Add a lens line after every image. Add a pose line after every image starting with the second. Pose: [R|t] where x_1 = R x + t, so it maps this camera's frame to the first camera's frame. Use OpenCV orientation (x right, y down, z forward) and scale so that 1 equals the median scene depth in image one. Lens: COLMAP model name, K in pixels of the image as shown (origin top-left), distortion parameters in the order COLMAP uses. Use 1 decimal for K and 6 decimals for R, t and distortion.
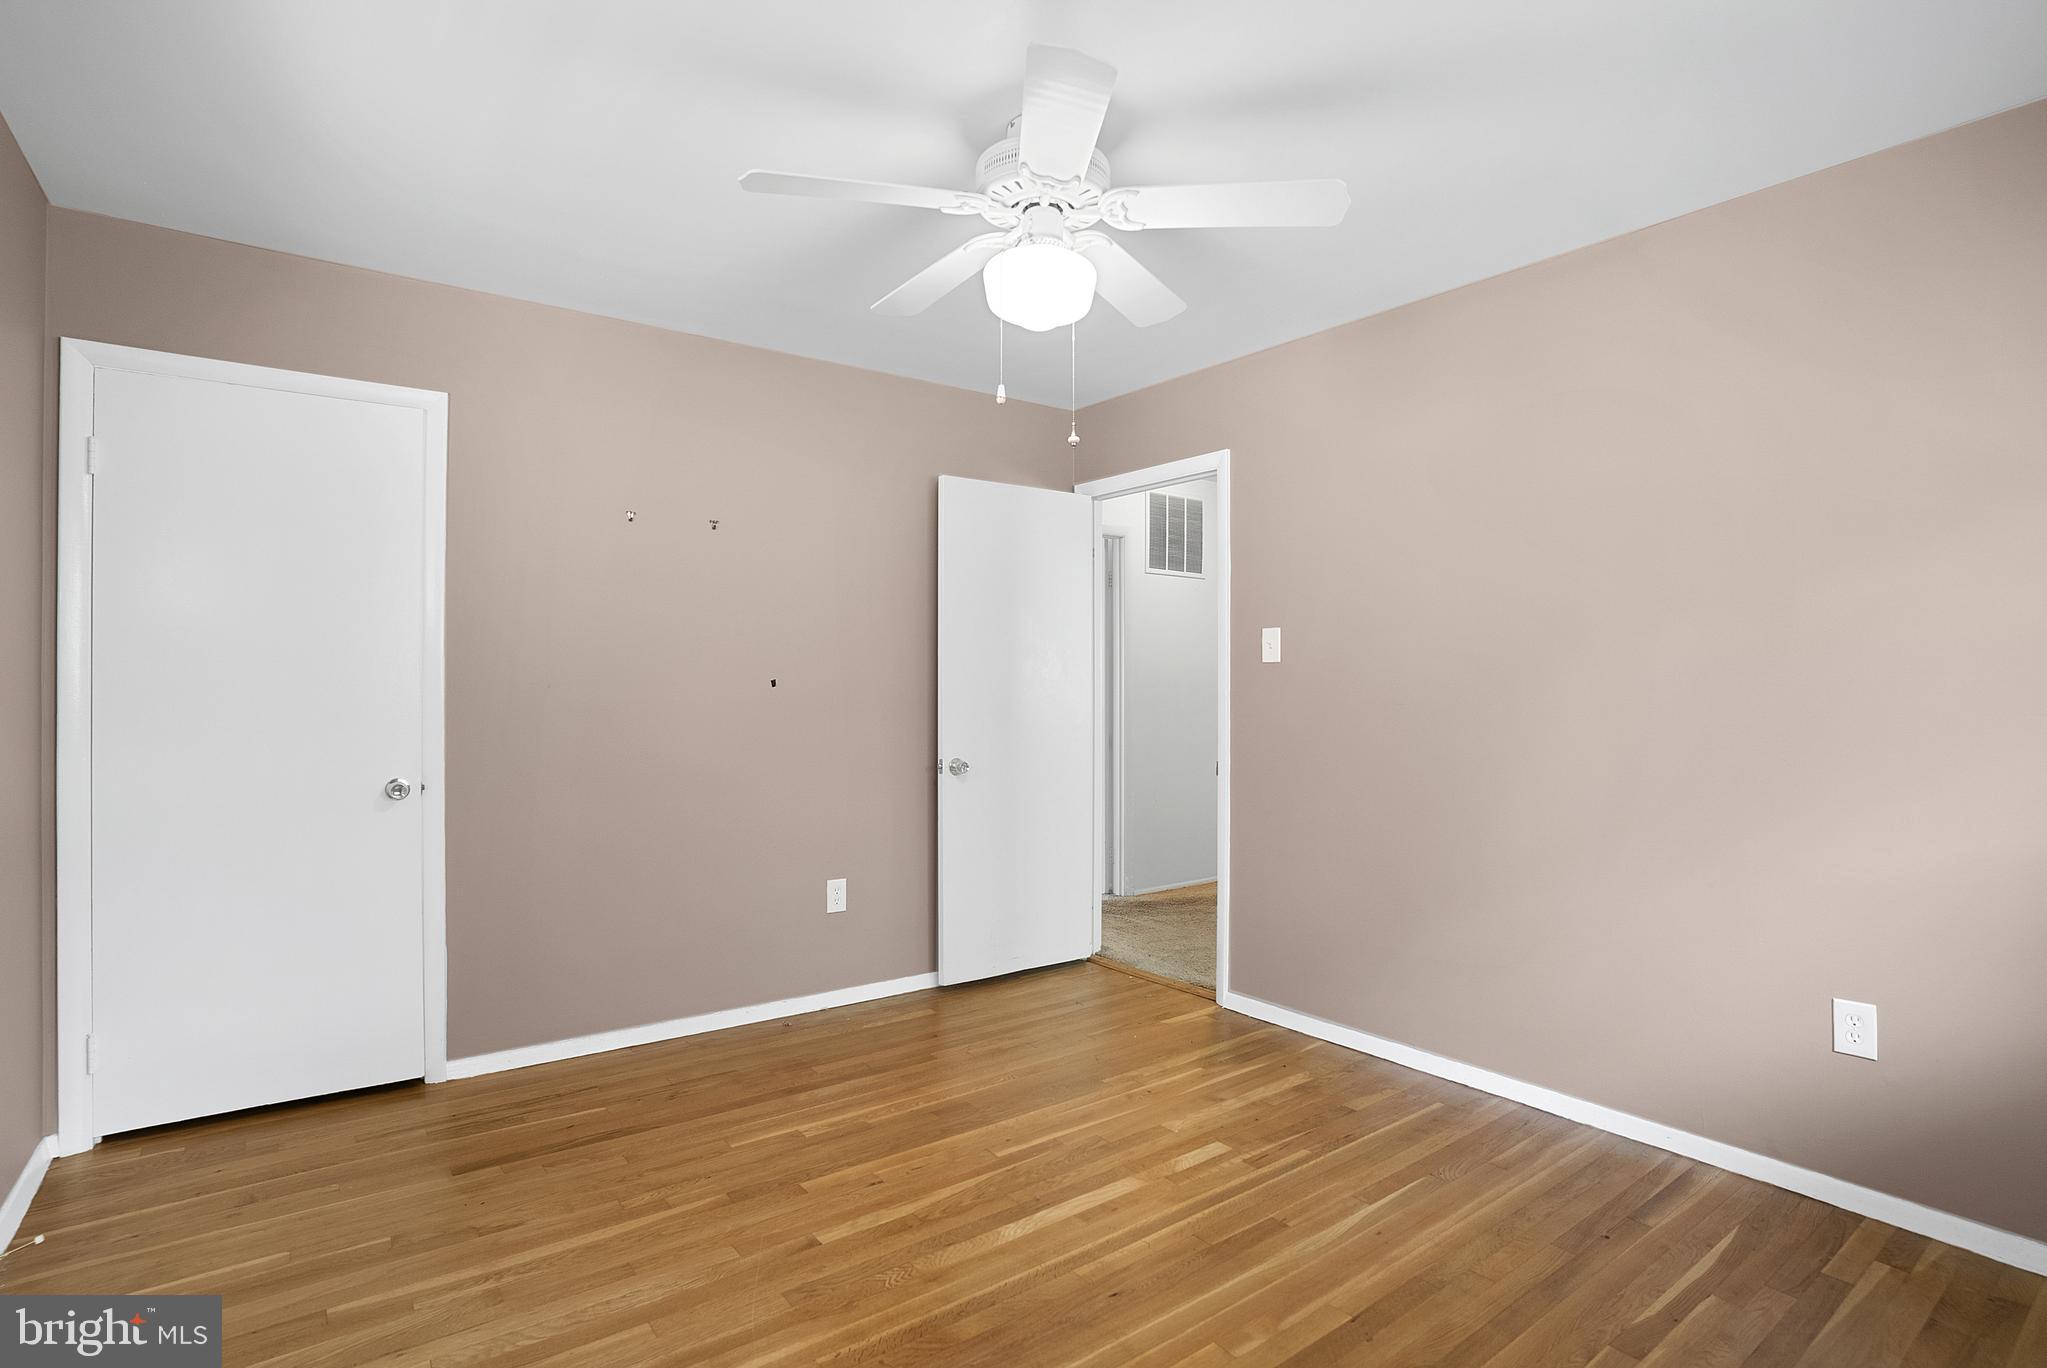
lens RADIAL K [[1029.2, 0, 1023.5], [0, 1029.2, 684.0], [0, 0, 1]] dist [-0.078123, 0.034502]
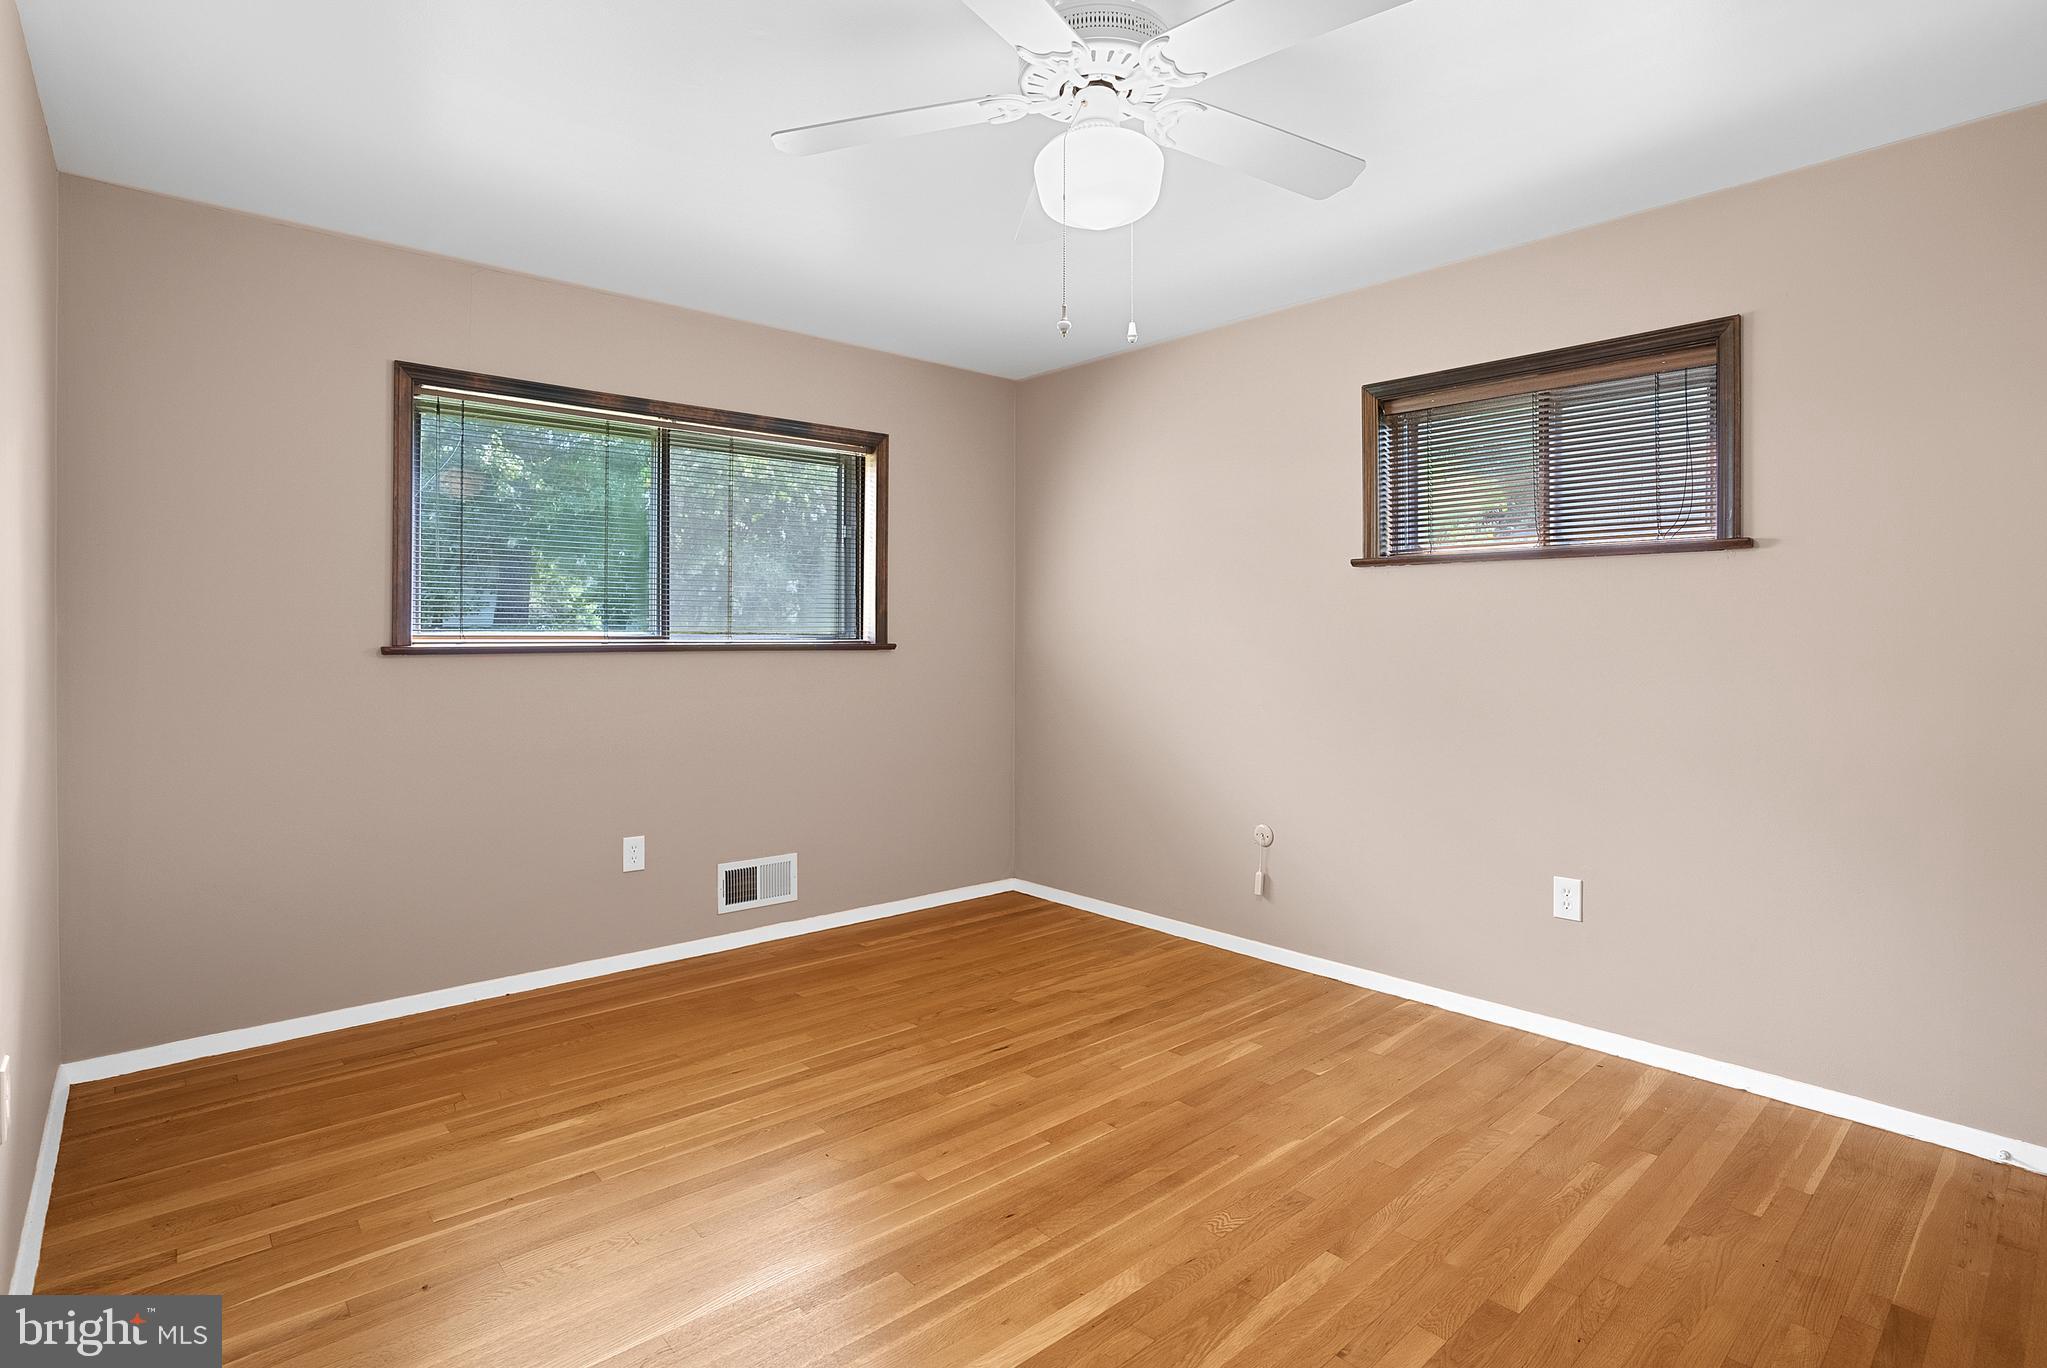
lens RADIAL K [[1029.2, 0, 1023.5], [0, 1029.2, 684.0], [0, 0, 1]] dist [-0.078123, 0.034502]
pose [[-0.996813, -0.001026, -0.079767, 0.154099], [-0.004493, 0.999052, 0.043297, 0.005232], [0.079647, 0.043517, -0.995873, 1.942551]]
